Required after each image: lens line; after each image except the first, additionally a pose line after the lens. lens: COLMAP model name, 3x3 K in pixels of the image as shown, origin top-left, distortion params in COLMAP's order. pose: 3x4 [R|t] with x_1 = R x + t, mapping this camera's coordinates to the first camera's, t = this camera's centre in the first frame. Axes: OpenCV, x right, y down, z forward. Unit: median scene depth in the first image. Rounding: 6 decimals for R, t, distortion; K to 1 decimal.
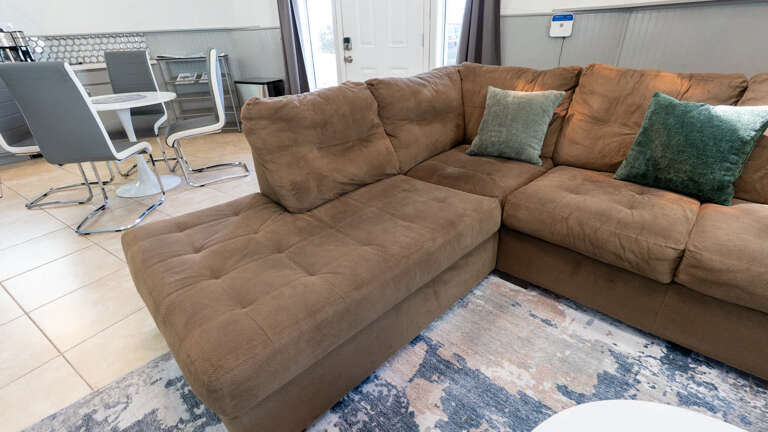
lens RADIAL K [[350.0, 0, 389.6], [0, 350.0, 215.9], [0, 0, 1]] dist [-0.002773, -0.000192]
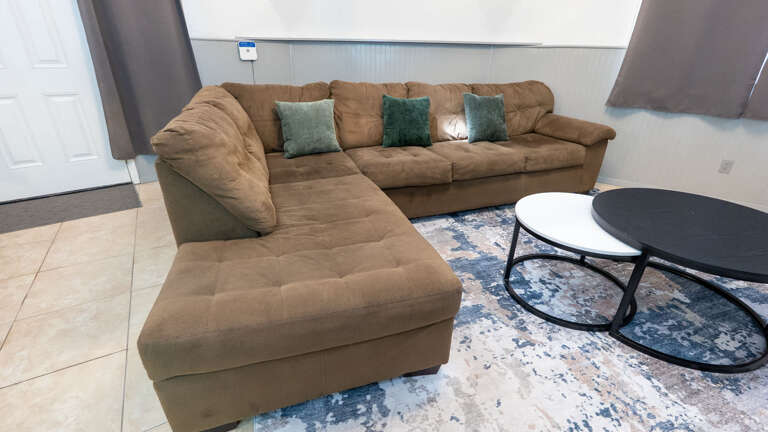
lens RADIAL K [[359.0, 0, 390.5], [0, 359.0, 221.1], [0, 0, 1]] dist [-0.003671, -0.000832]
pose [[0.440033, -0.348273, 0.827694, -0.515781], [0.384901, 0.905913, 0.176558, -0.047774], [-0.811309, 0.240889, 0.532682, 0.095334]]
